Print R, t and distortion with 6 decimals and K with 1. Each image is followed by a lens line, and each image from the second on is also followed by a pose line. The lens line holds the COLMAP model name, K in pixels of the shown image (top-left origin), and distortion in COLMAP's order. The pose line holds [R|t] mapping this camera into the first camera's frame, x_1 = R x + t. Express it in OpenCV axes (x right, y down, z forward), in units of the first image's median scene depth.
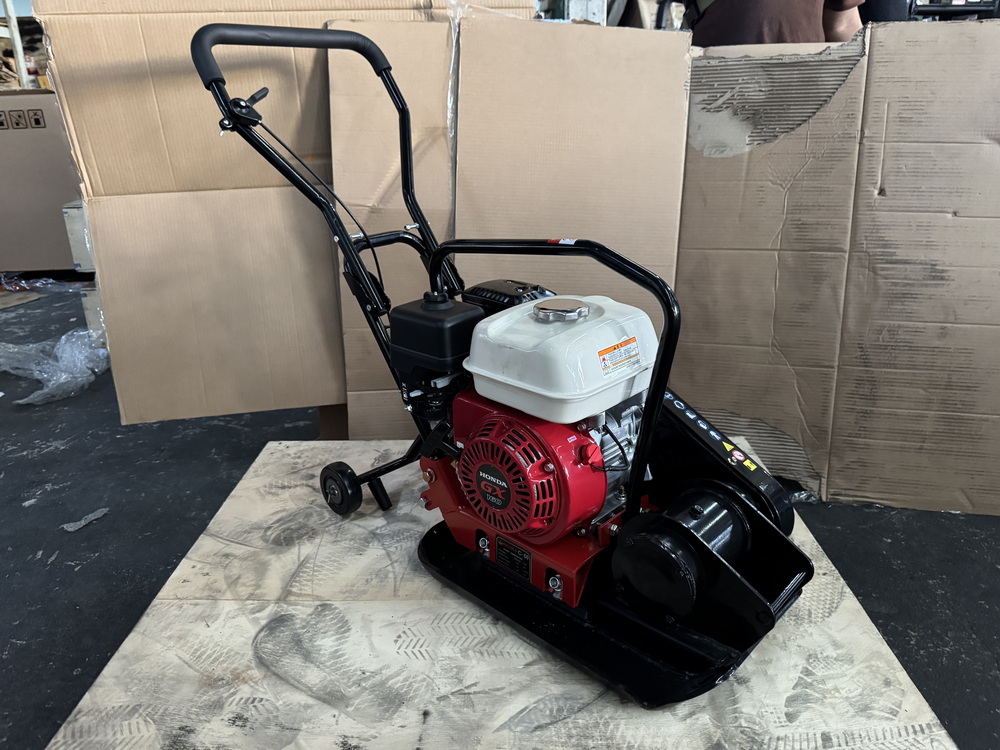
lens RADIAL K [[697.3, 0, 500.6], [0, 697.3, 377.9], [0, 0, 1]] dist [-0.044819, -0.004184]
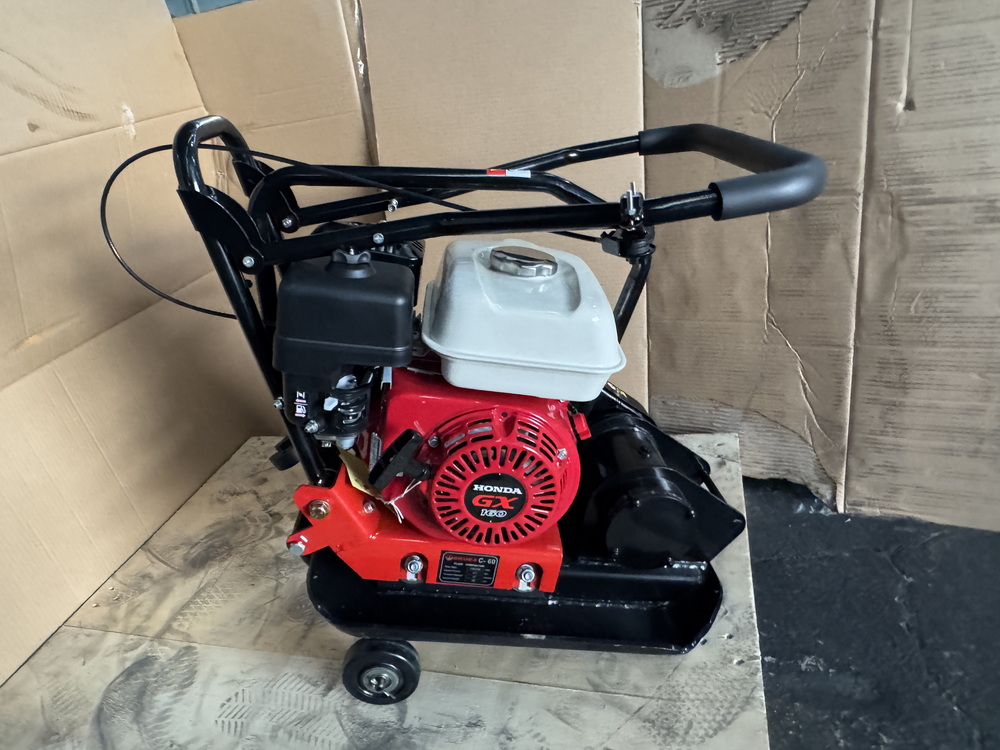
lens RADIAL K [[643.6, 0, 498.3], [0, 643.6, 371.8], [0, 0, 1]] dist [-0.021211, 0.001950]
pose [[0.963604, -0.034612, -0.265084, 0.305946], [0.064180, 0.992535, 0.103703, -0.089899], [0.259516, -0.116941, 0.958633, 0.217764]]
